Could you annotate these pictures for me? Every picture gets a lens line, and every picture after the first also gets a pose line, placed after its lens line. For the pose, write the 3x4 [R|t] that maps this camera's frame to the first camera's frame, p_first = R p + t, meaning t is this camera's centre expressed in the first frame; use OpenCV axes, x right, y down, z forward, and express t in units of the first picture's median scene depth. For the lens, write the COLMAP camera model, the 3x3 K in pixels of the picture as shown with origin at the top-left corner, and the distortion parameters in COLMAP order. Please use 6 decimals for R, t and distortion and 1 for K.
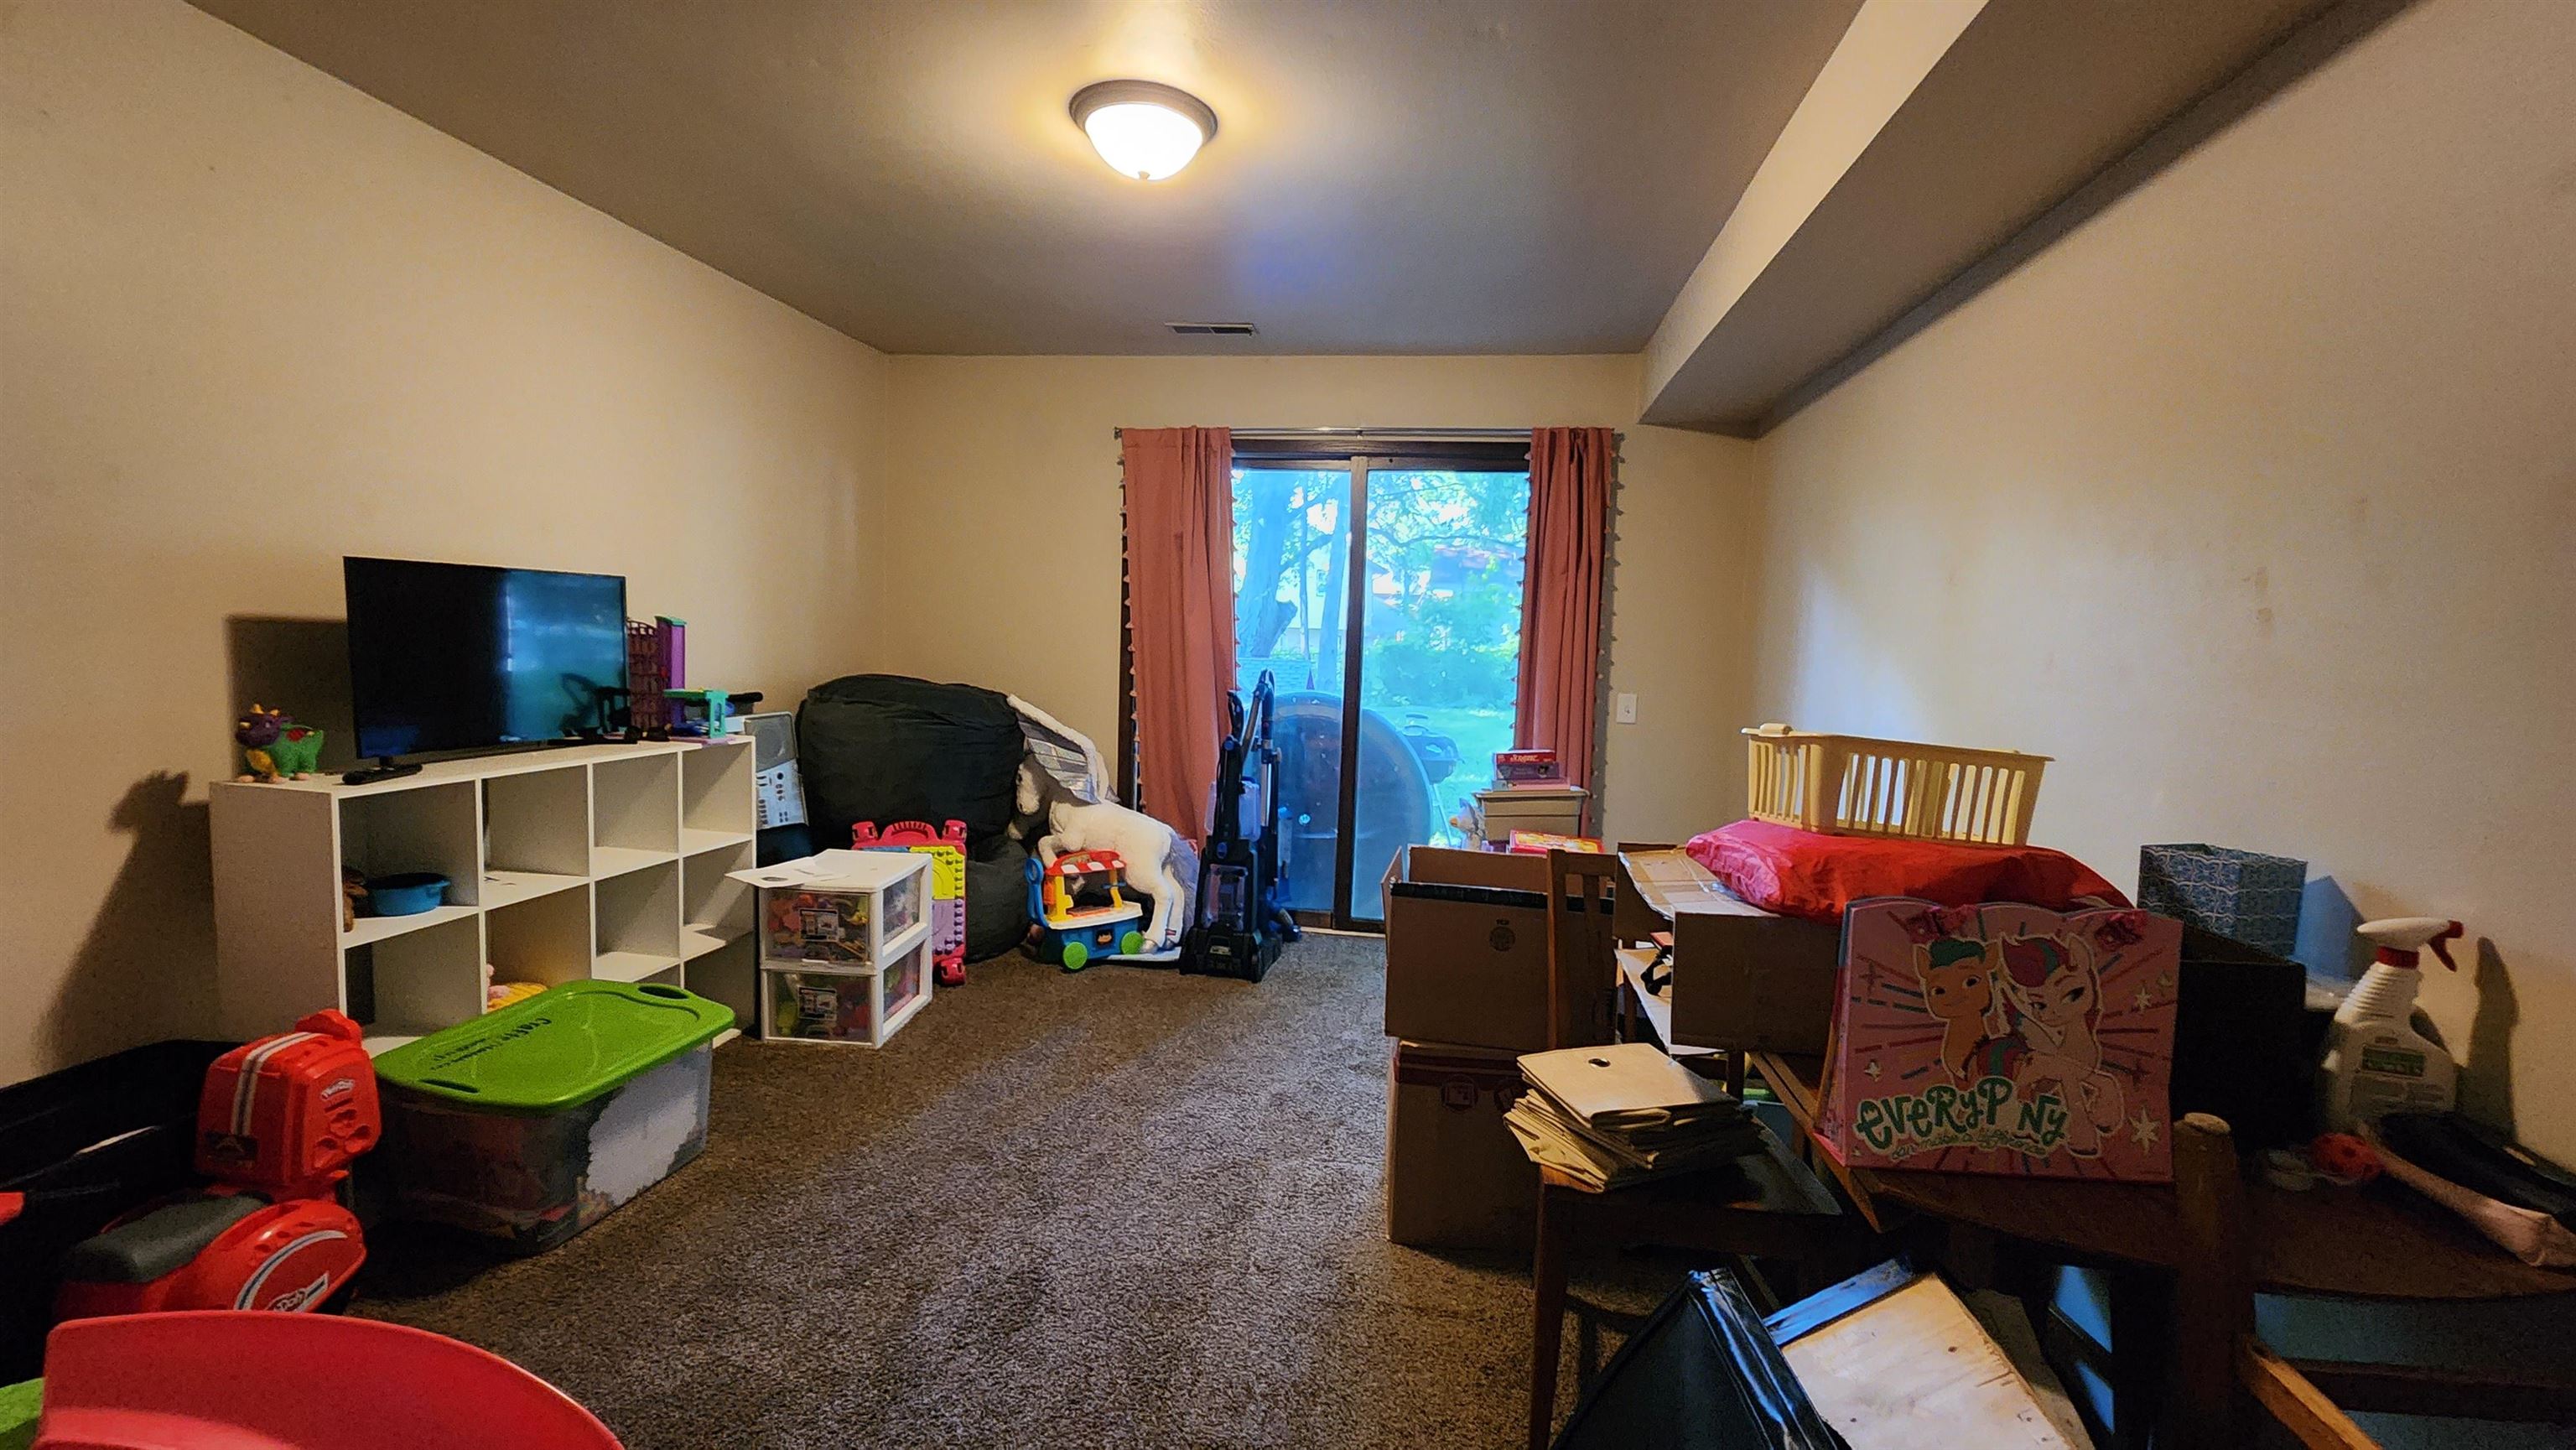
lens RADIAL K [[1058.7, 0, 1287.8], [0, 1058.7, 724.2], [0, 0, 1]] dist [-0.001417, 0.000932]
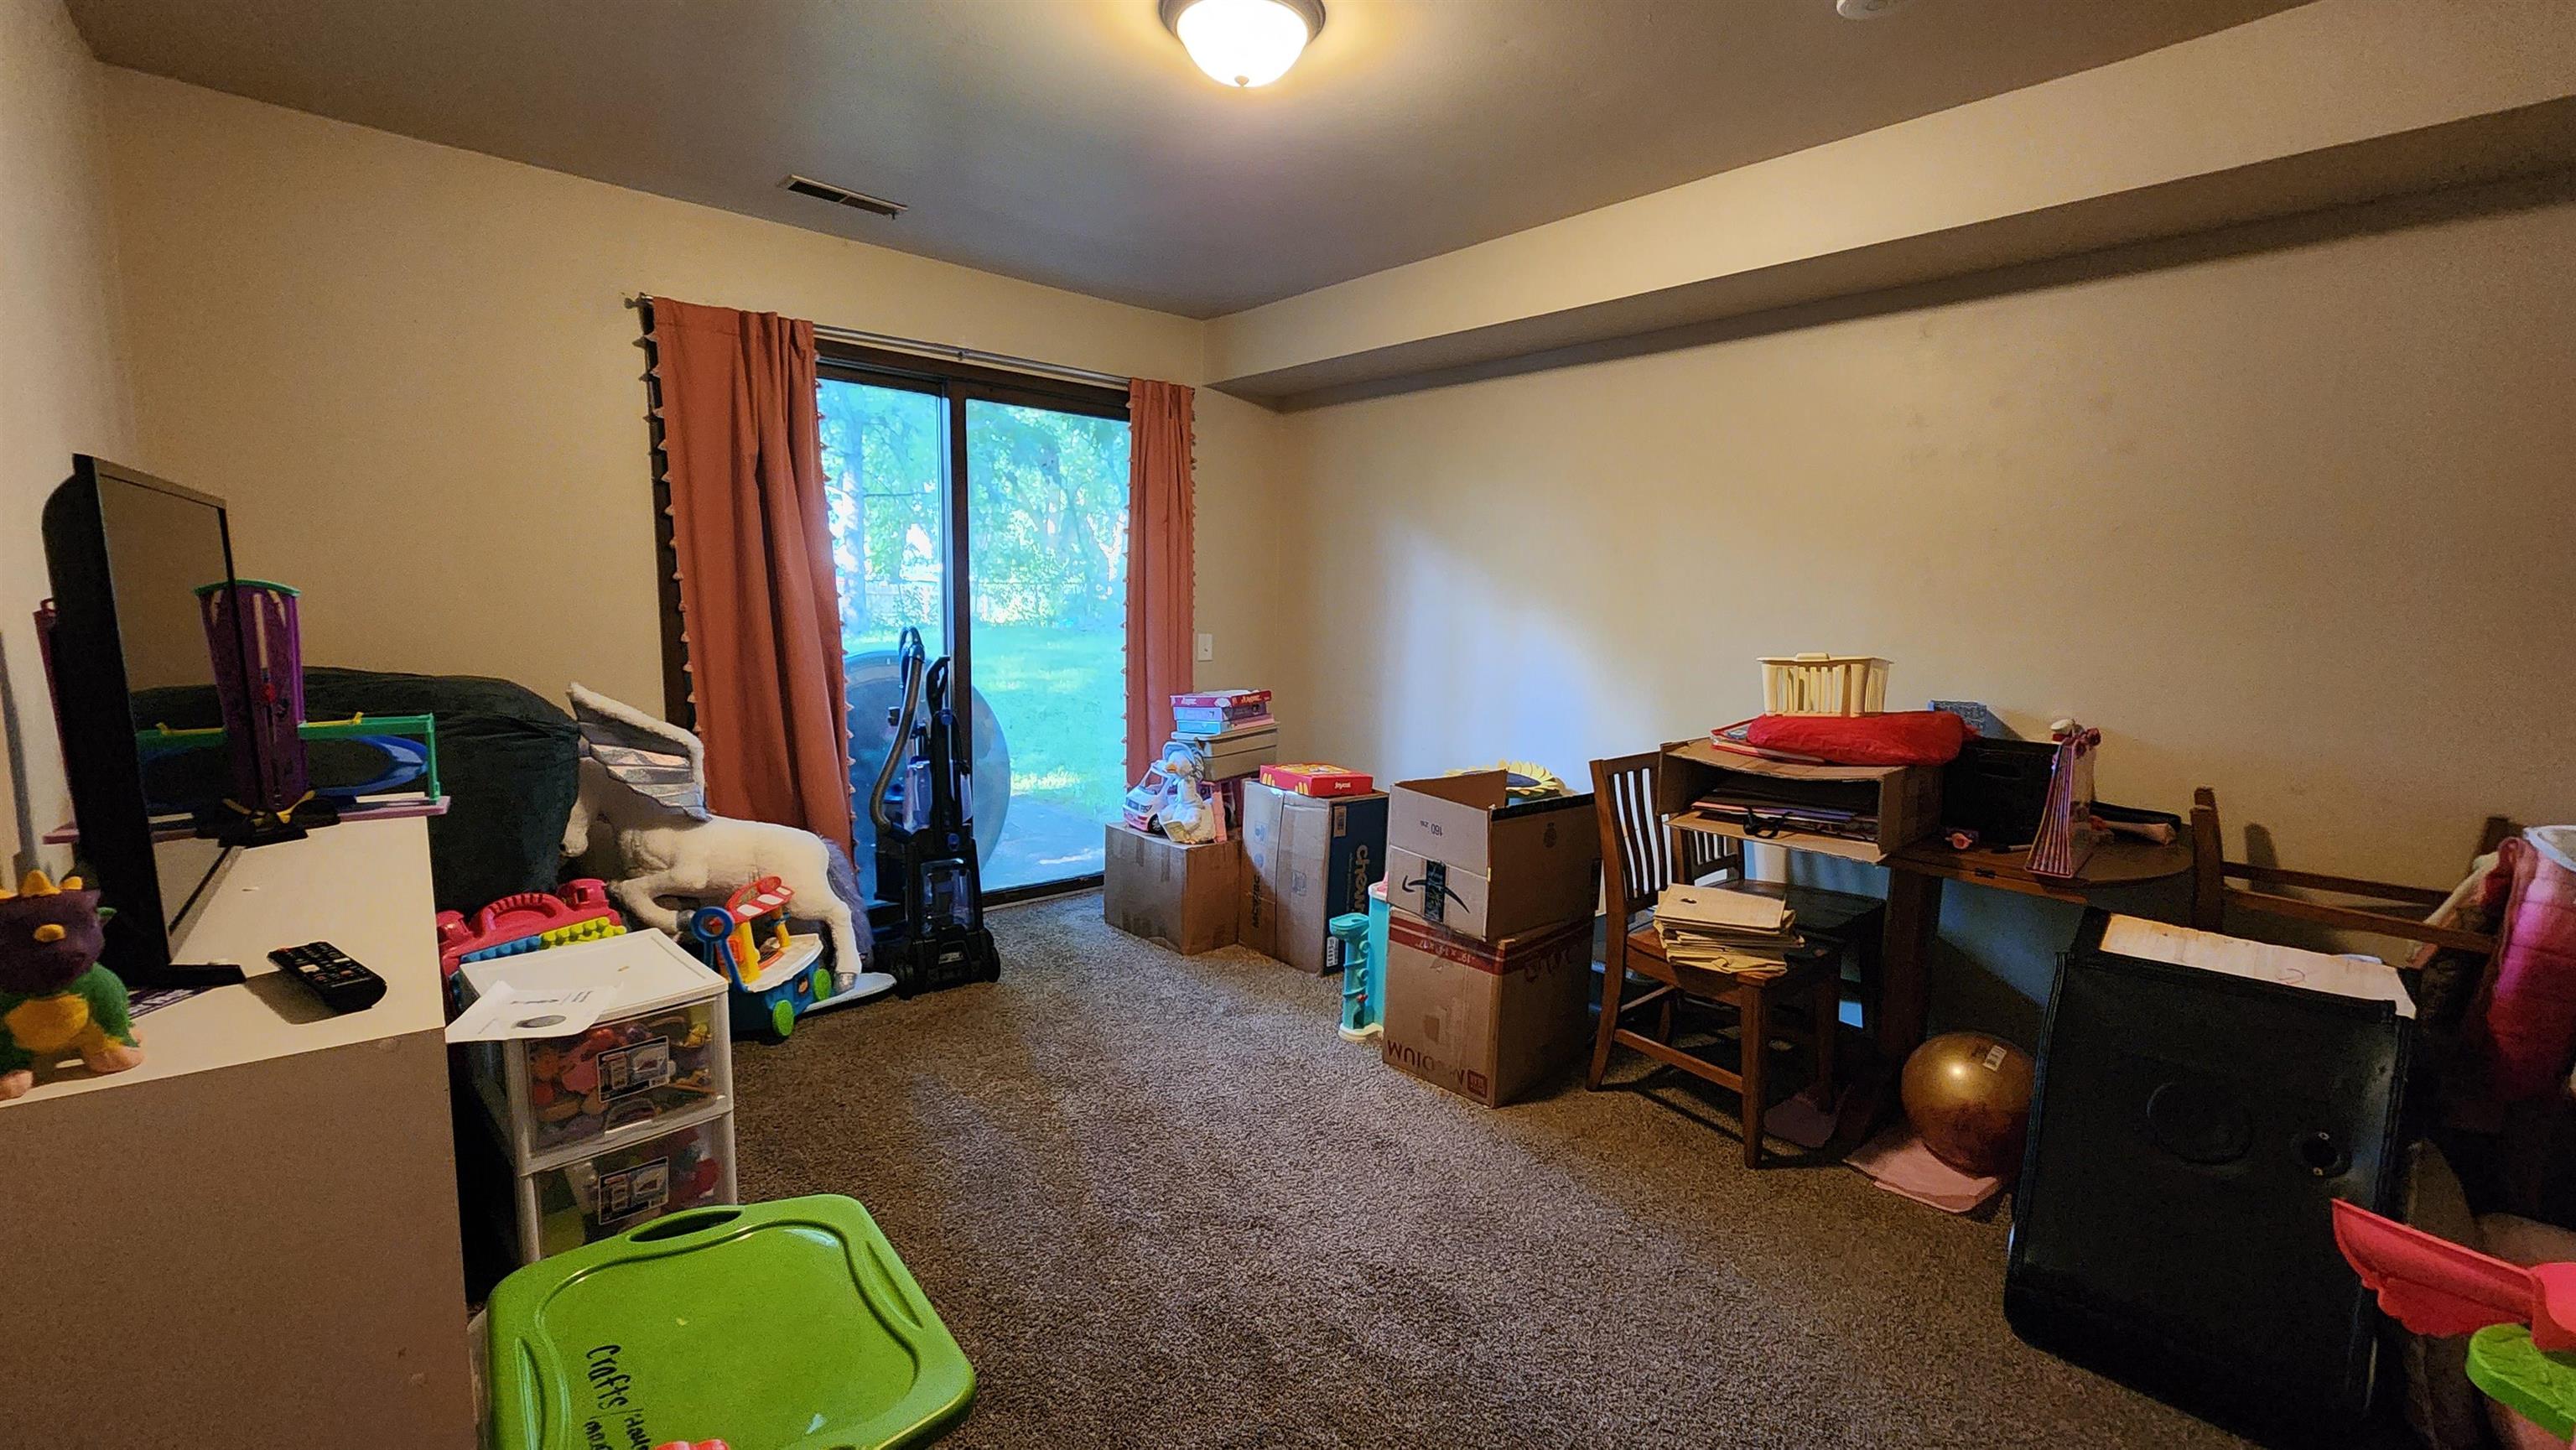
lens RADIAL K [[1058.7, 0, 1294.8], [0, 1058.7, 725.8], [0, 0, 1]] dist [-0.001417, 0.000932]
pose [[0.643482, -0.117274, 0.756424, -0.497866], [0.064937, 0.992995, 0.098710, -0.039056], [-0.762701, -0.014399, 0.646590, 0.227437]]
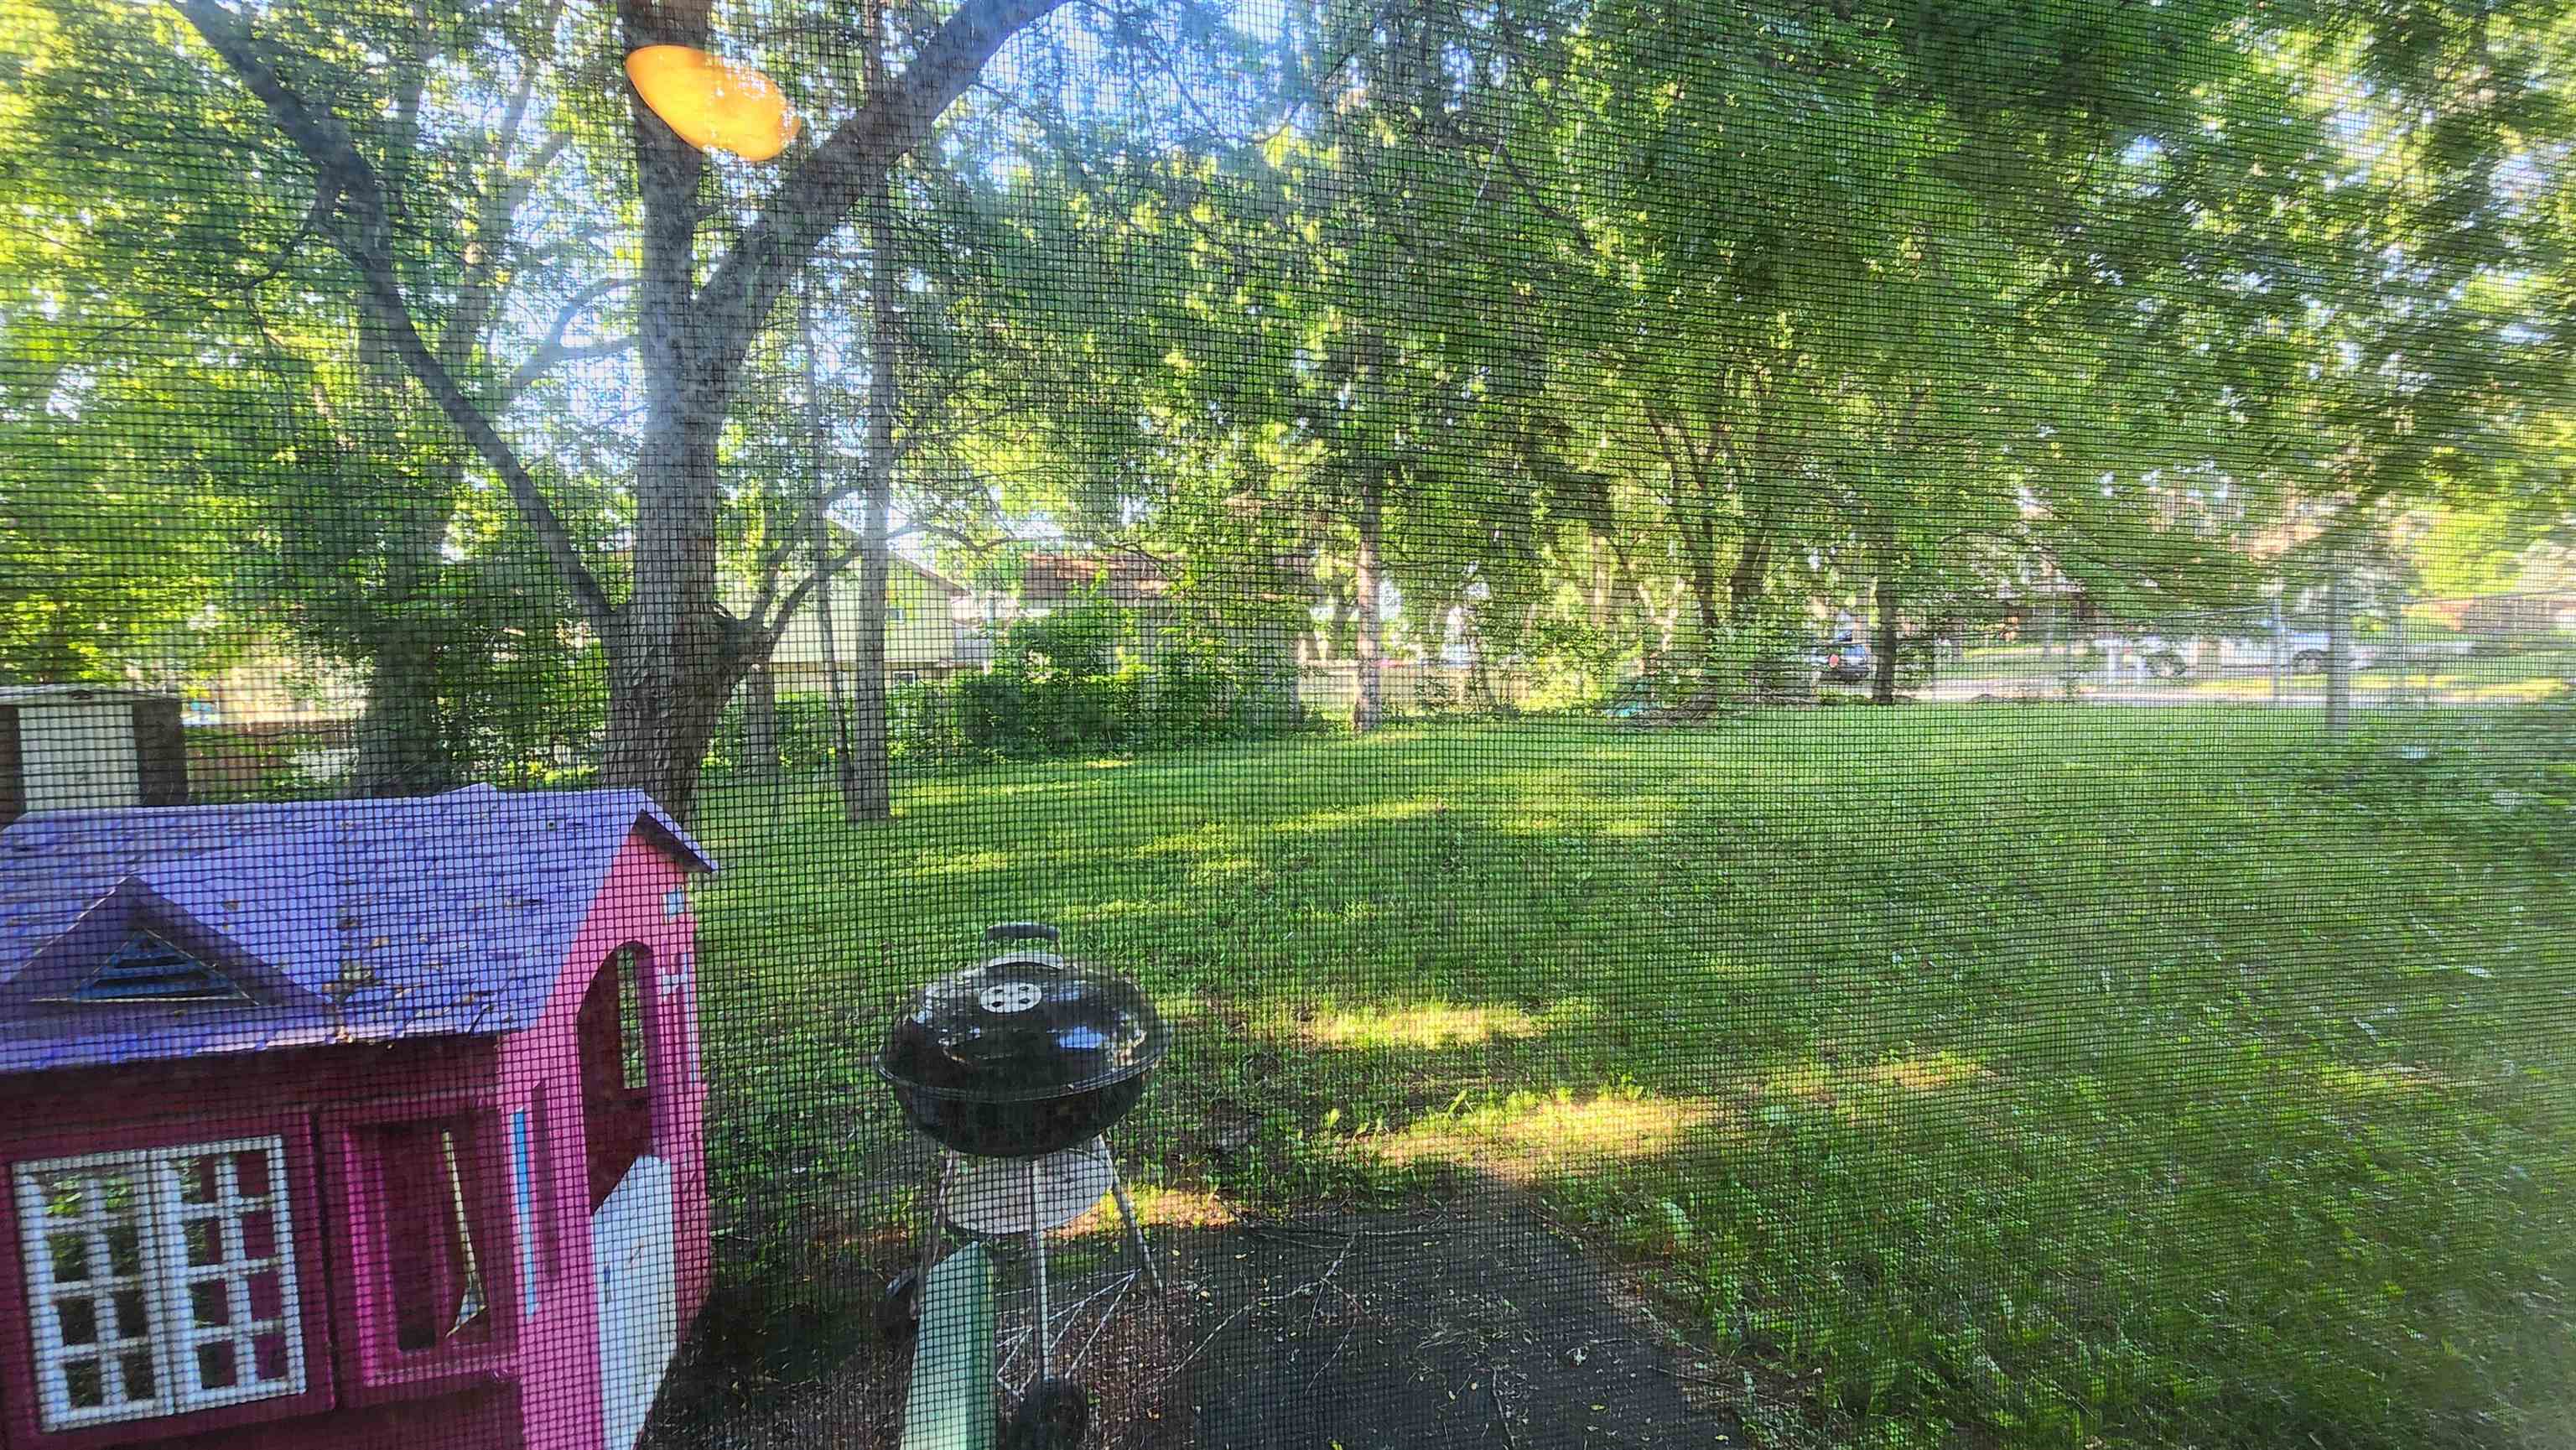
lens RADIAL K [[1058.7, 0, 1299.5], [0, 1058.7, 730.4], [0, 0, 1]] dist [-0.001417, 0.000932]
pose [[0.929800, -0.065640, 0.362165, 0.259486], [0.073663, 0.997248, -0.008374, -0.083775], [-0.360618, 0.034464, 0.932076, 1.246792]]
